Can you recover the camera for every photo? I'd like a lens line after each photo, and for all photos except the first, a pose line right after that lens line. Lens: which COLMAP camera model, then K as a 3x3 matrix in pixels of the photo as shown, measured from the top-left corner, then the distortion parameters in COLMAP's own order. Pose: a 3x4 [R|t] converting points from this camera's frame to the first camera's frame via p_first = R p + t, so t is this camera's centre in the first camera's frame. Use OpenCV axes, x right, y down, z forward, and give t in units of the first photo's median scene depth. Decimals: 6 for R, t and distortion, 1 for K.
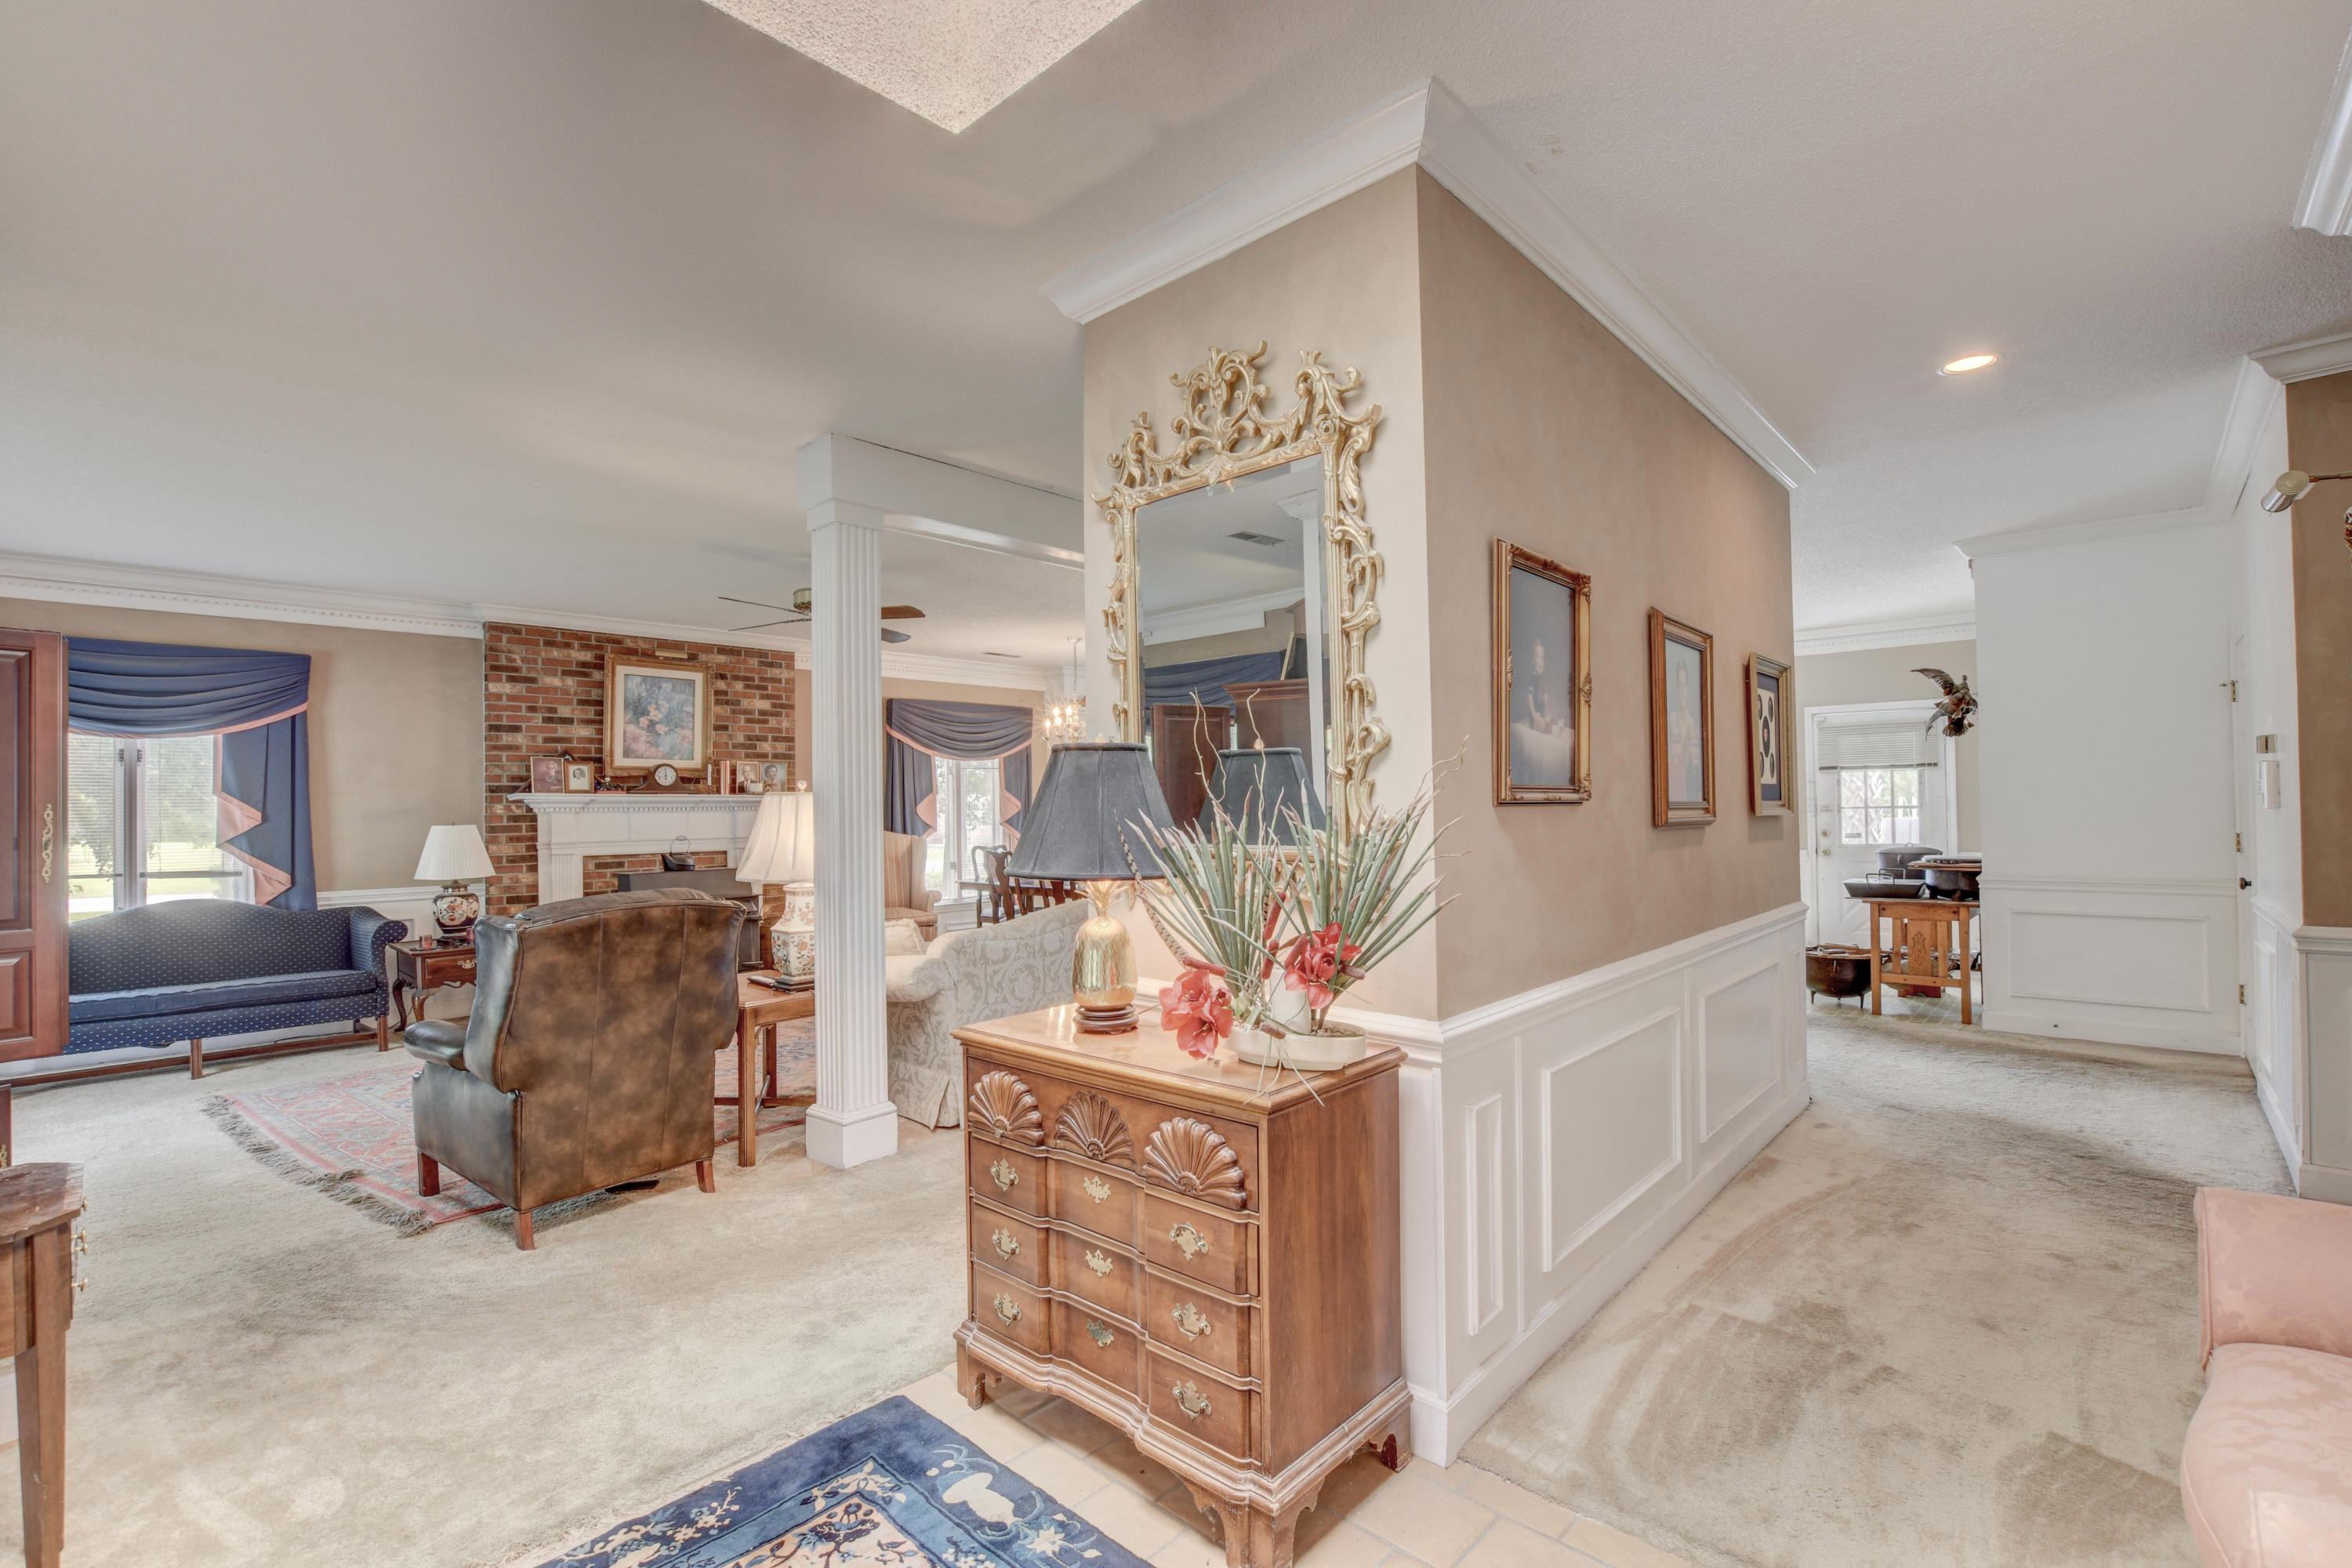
lens RADIAL K [[1042.3, 0, 1178.6], [0, 1042.3, 794.9], [0, 0, 1]] dist [-0.035442, 0.006622]
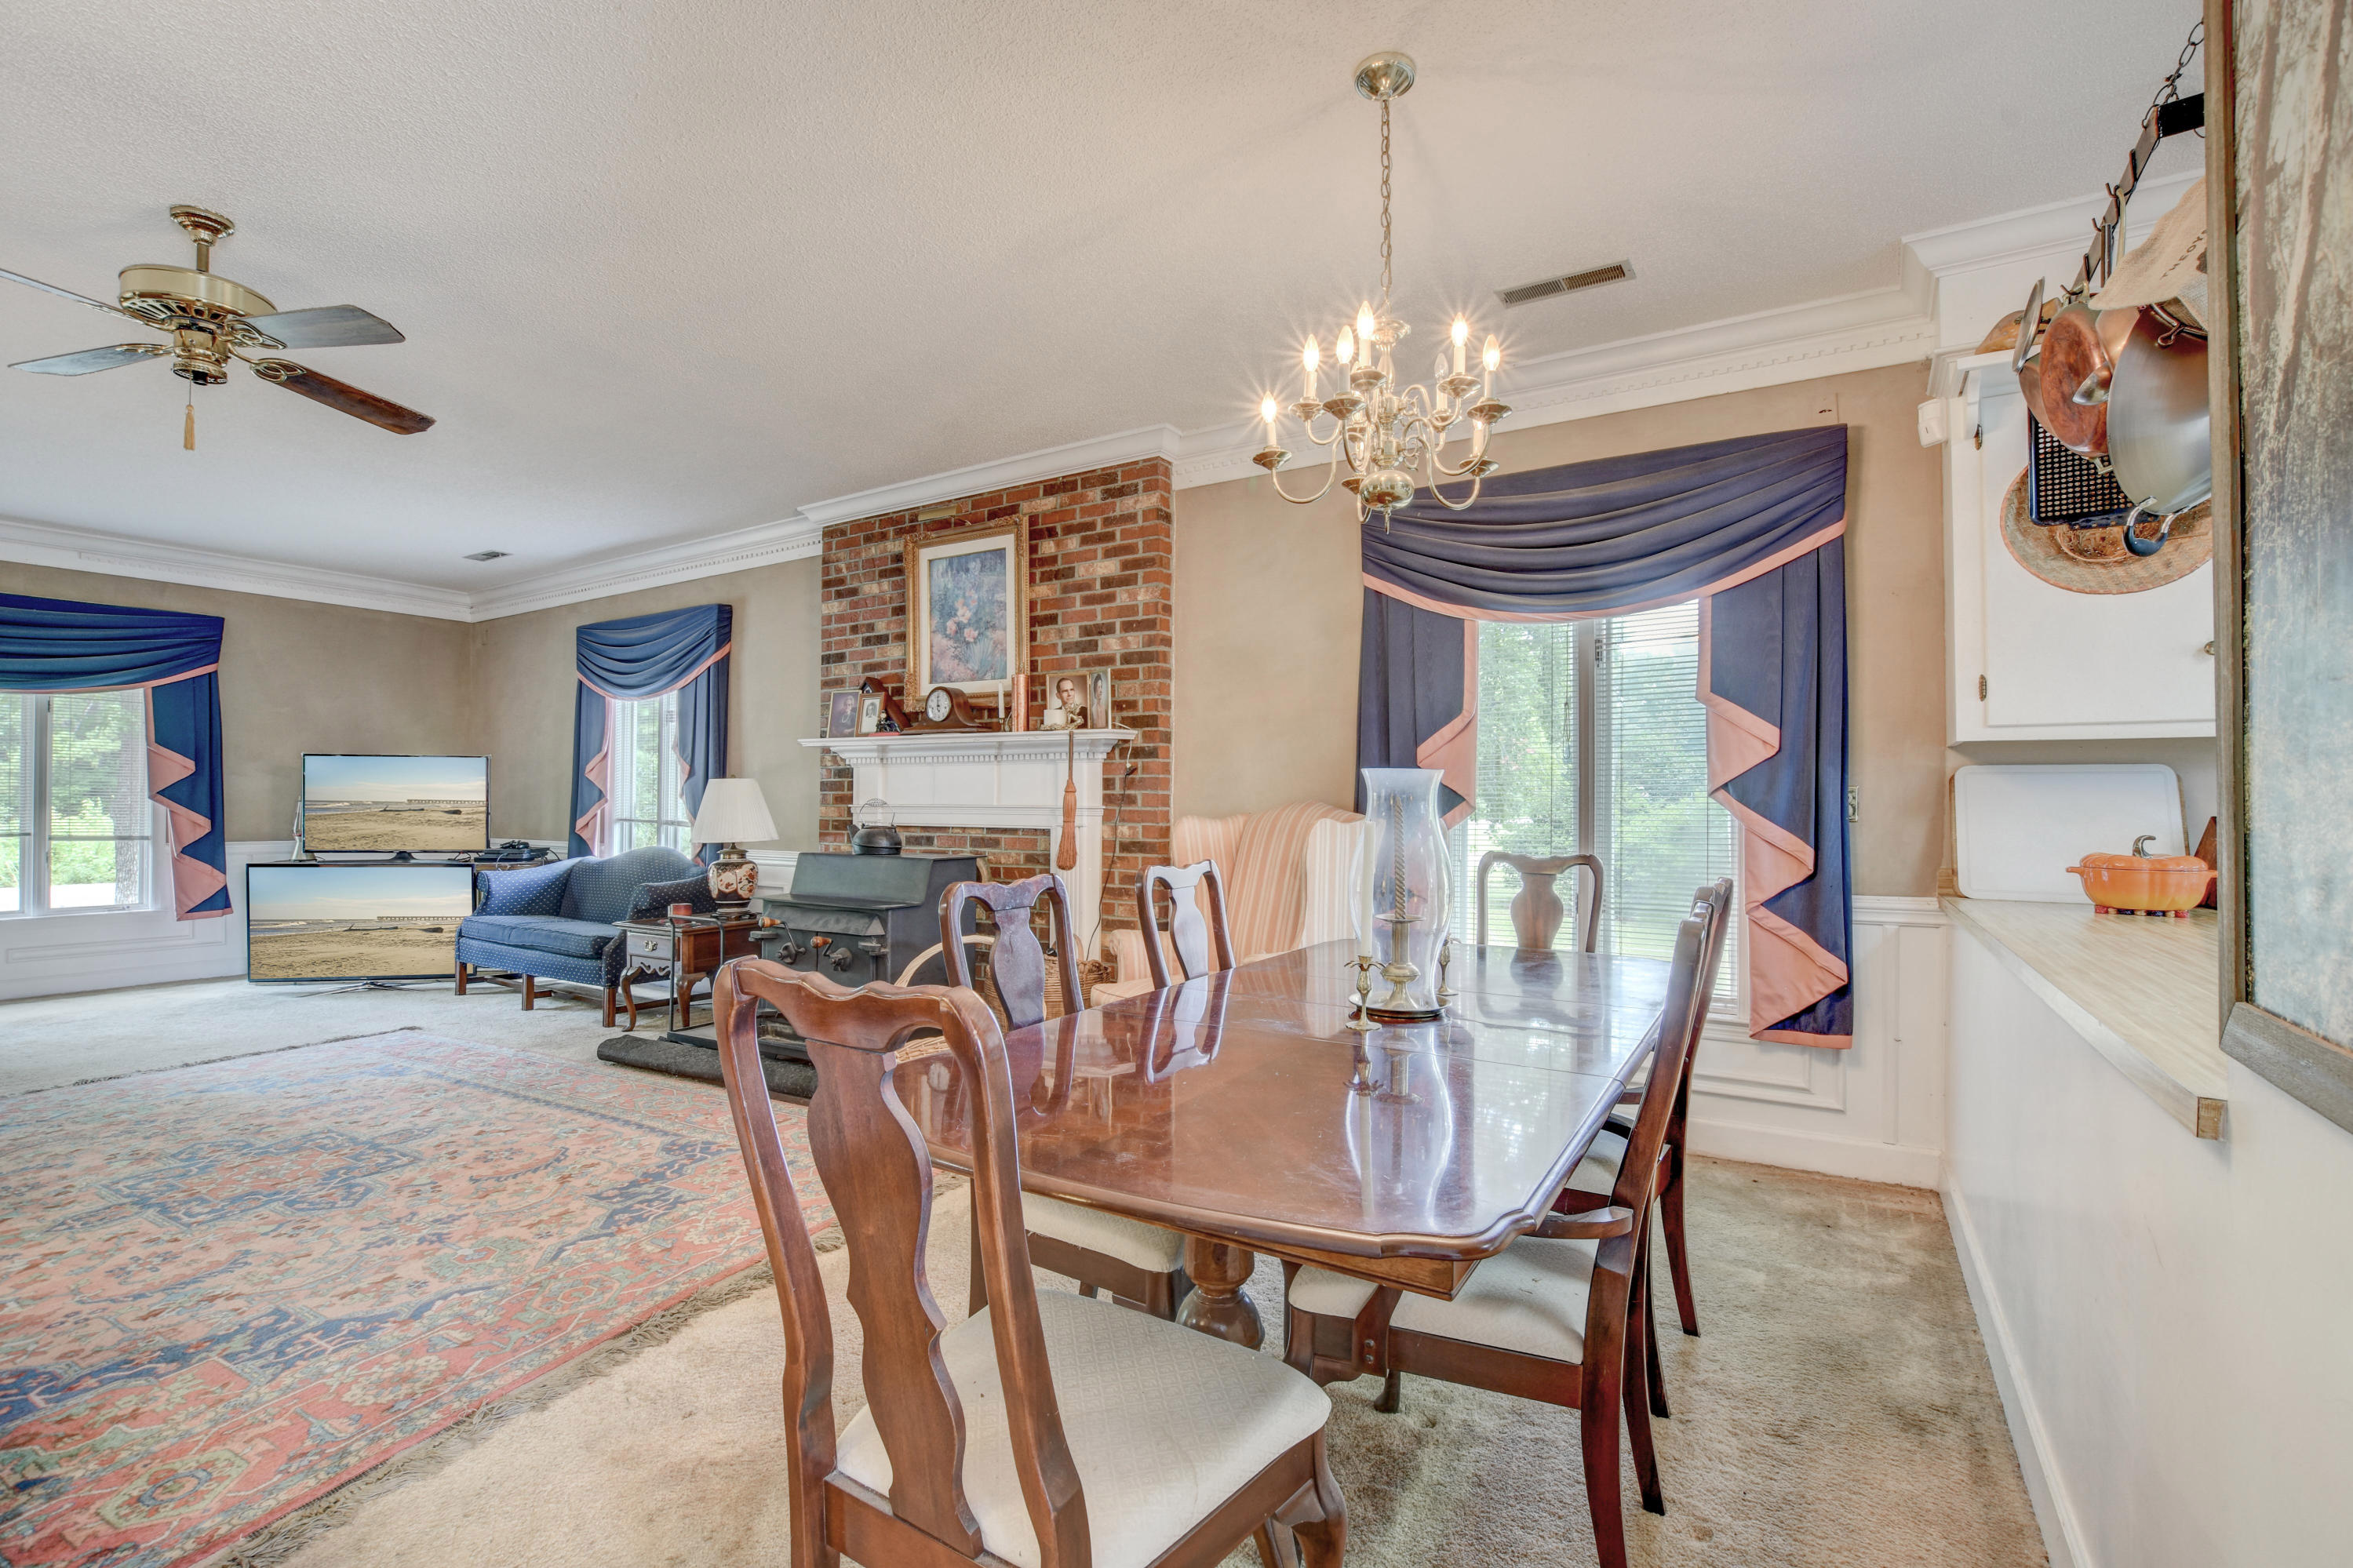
lens RADIAL K [[1042.6, 0, 1185.0], [0, 1042.6, 786.1], [0, 0, 1]] dist [-0.035442, 0.006622]
pose [[0.200442, 0.012197, -0.979630, 0.160138], [0.016706, 0.999735, 0.015865, 0.022331], [0.979563, -0.019545, 0.200185, 0.982146]]
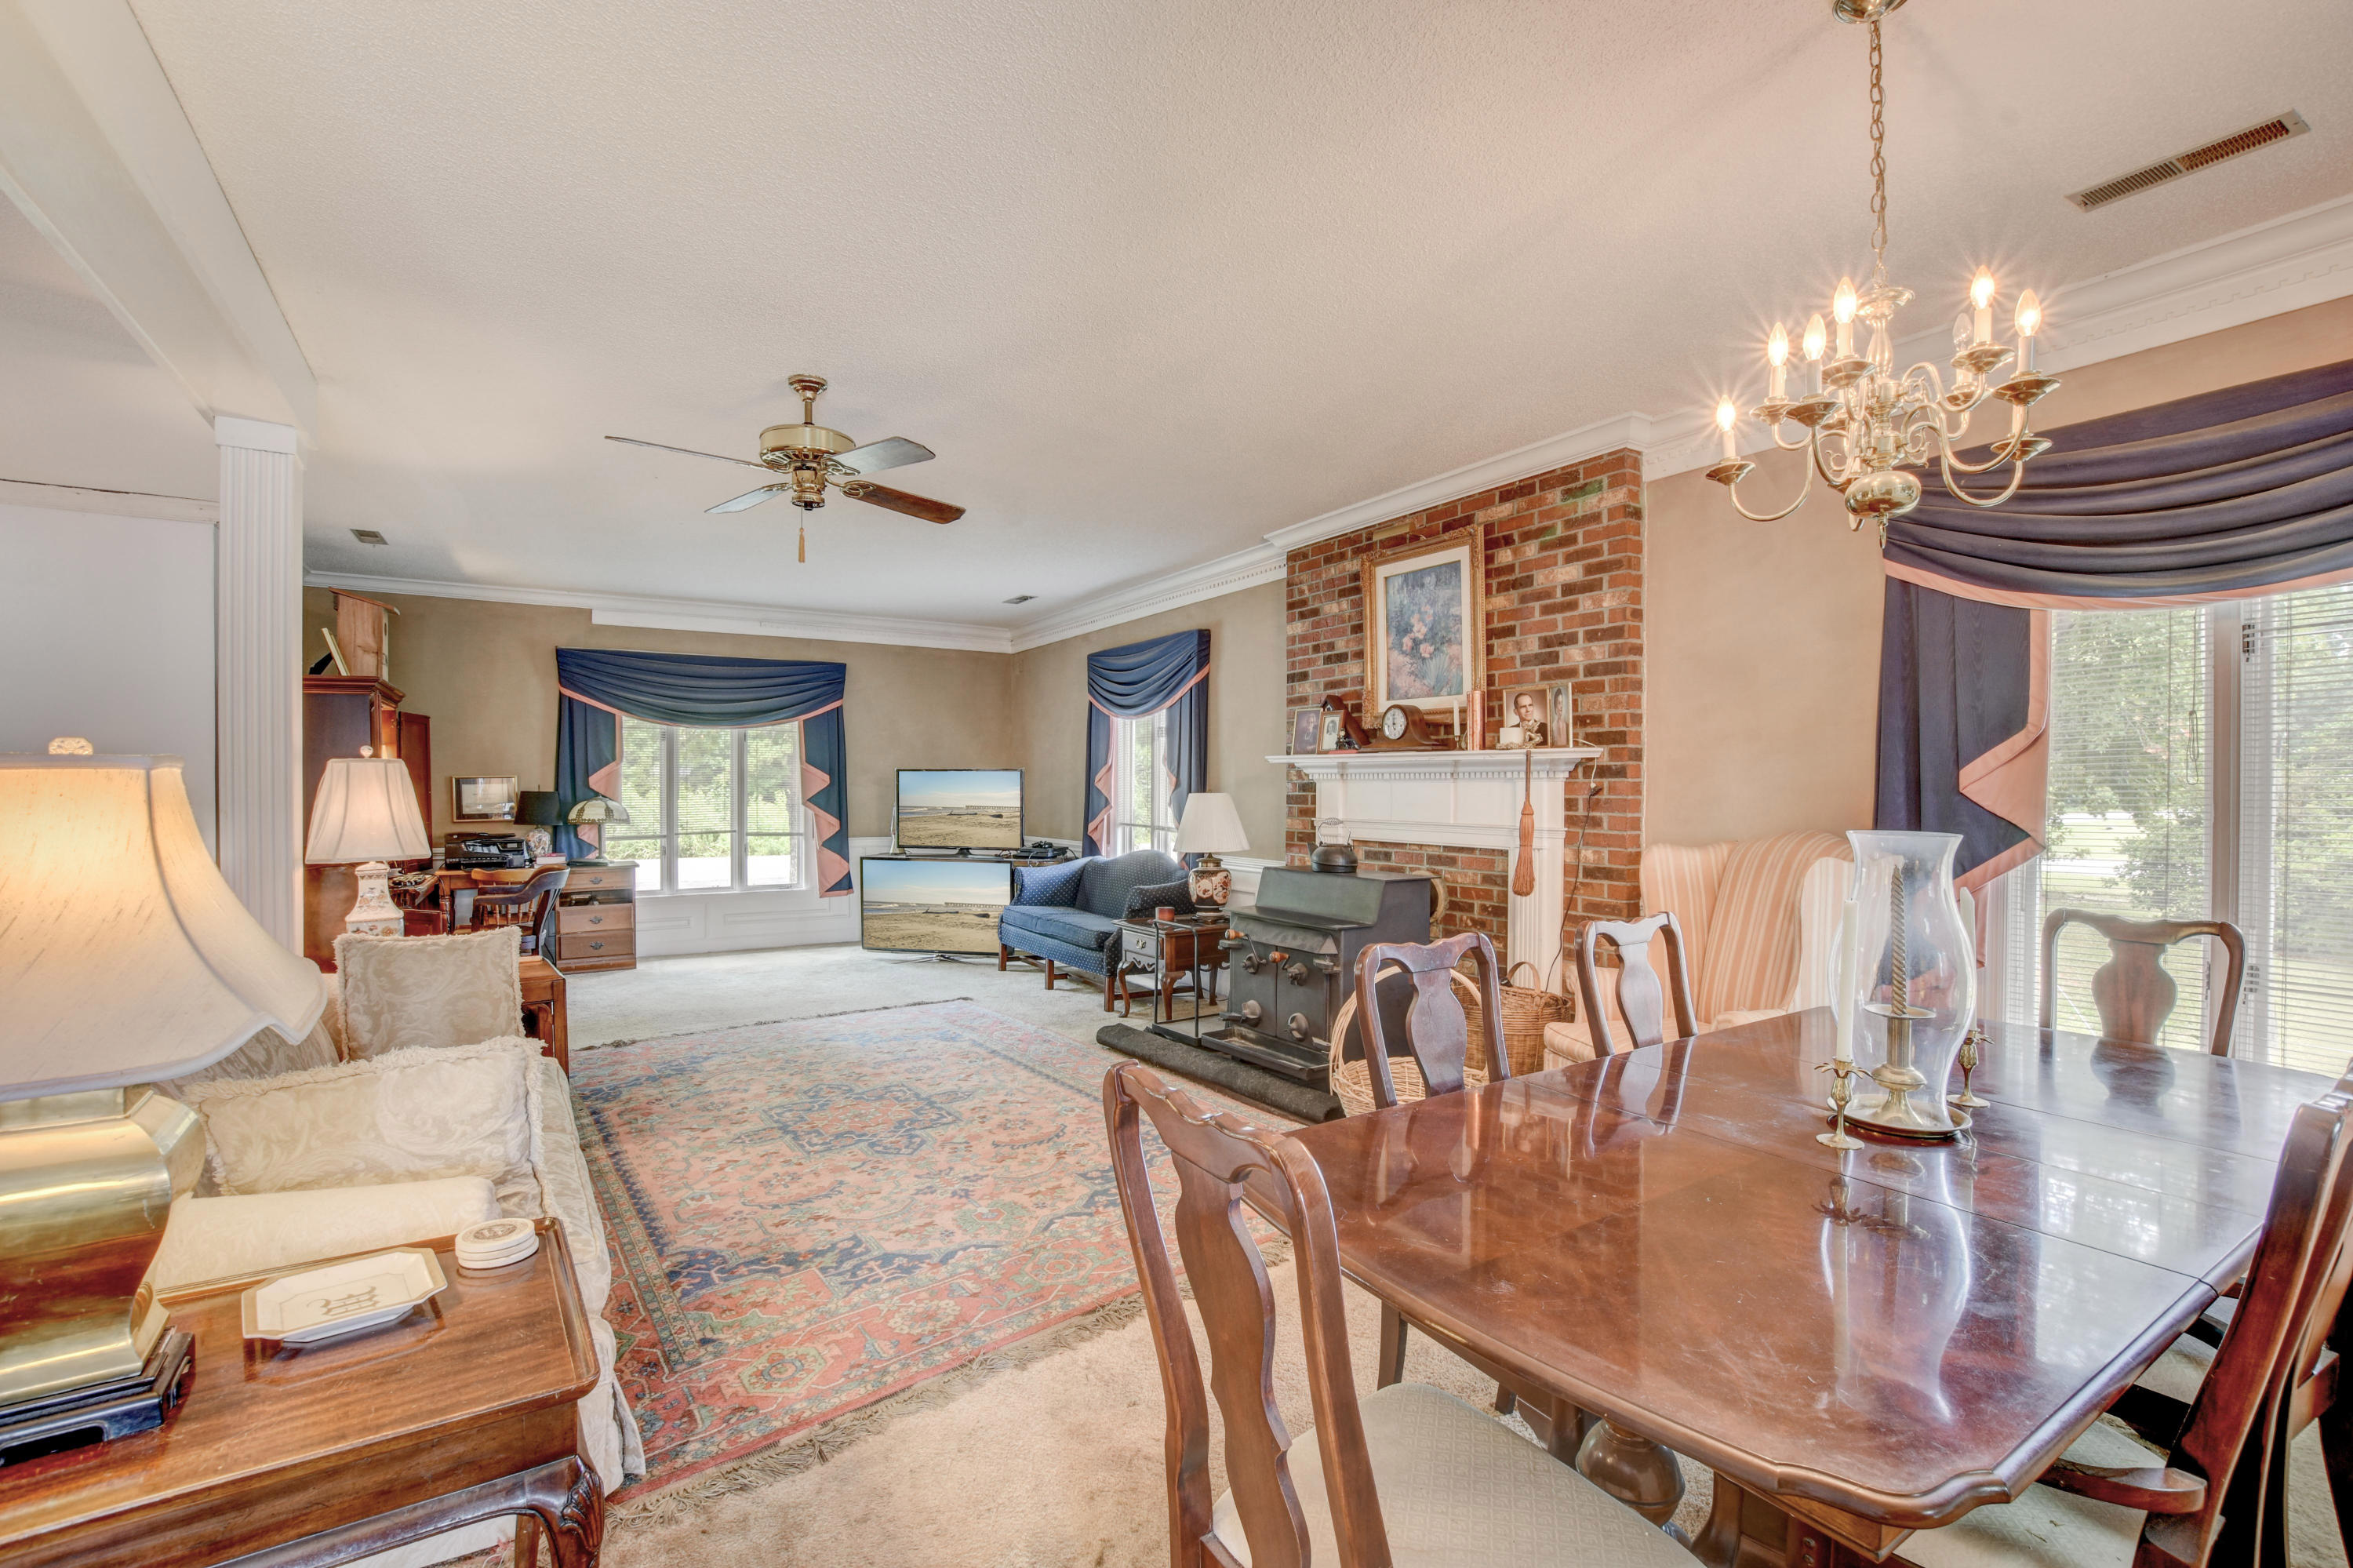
lens RADIAL K [[1042.8, 0, 1182.3], [0, 1042.8, 786.2], [0, 0, 1]] dist [-0.035442, 0.006622]
pose [[-0.254508, 0.025319, -0.966739, 0.158628], [0.028333, 0.999423, 0.018716, 0.003934], [0.966656, -0.022627, -0.255078, 0.998960]]
